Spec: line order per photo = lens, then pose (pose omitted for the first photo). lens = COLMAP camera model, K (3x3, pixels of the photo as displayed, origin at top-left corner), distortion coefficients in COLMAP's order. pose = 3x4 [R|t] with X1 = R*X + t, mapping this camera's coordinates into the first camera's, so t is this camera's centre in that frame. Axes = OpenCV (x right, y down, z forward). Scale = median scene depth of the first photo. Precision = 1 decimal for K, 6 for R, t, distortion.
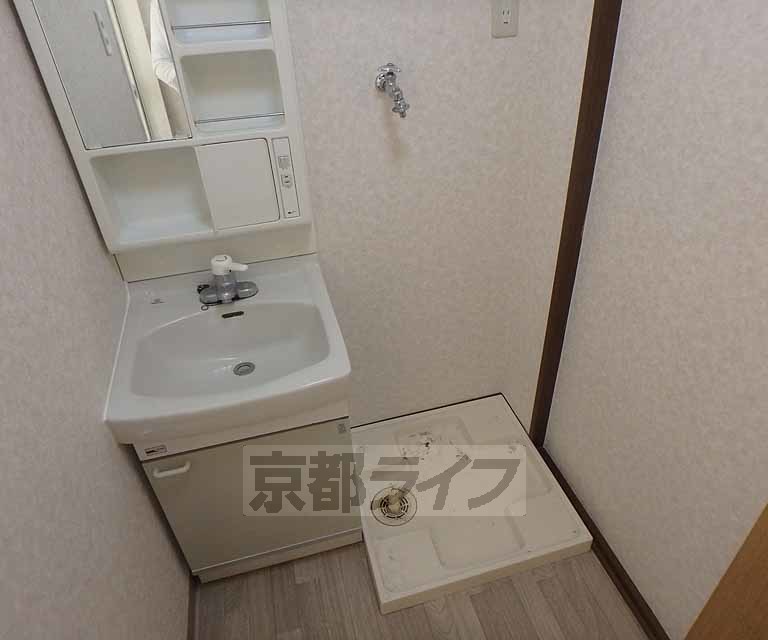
lens RADIAL K [[530.2, 0, 398.5], [0, 530.2, 309.0], [0, 0, 1]] dist [-0.036799, 0.041487]
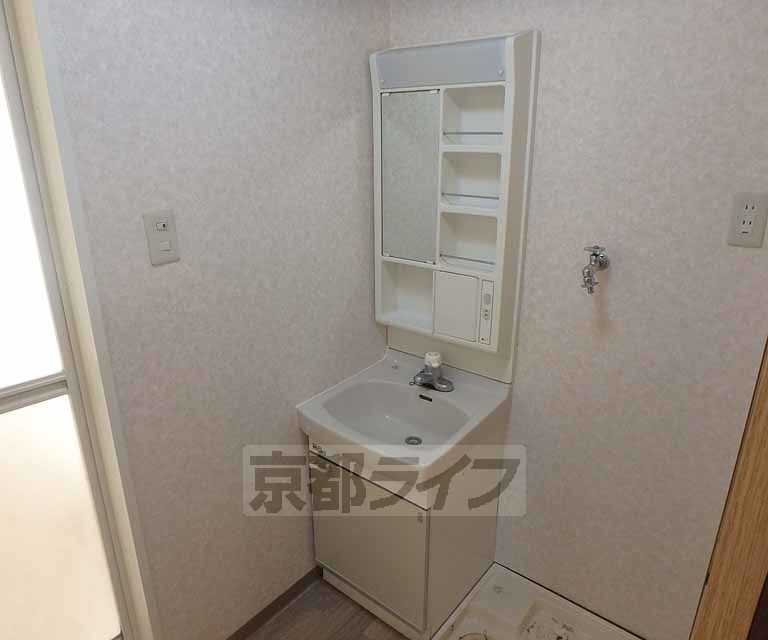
lens RADIAL K [[530.2, 0, 398.5], [0, 530.2, 309.0], [0, 0, 1]] dist [-0.036799, 0.041487]
pose [[0.587239, 0.282832, -0.758391, 0.585393], [-0.468051, 0.883082, -0.033088, -0.111728], [0.660363, 0.374396, 0.650960, 0.048259]]
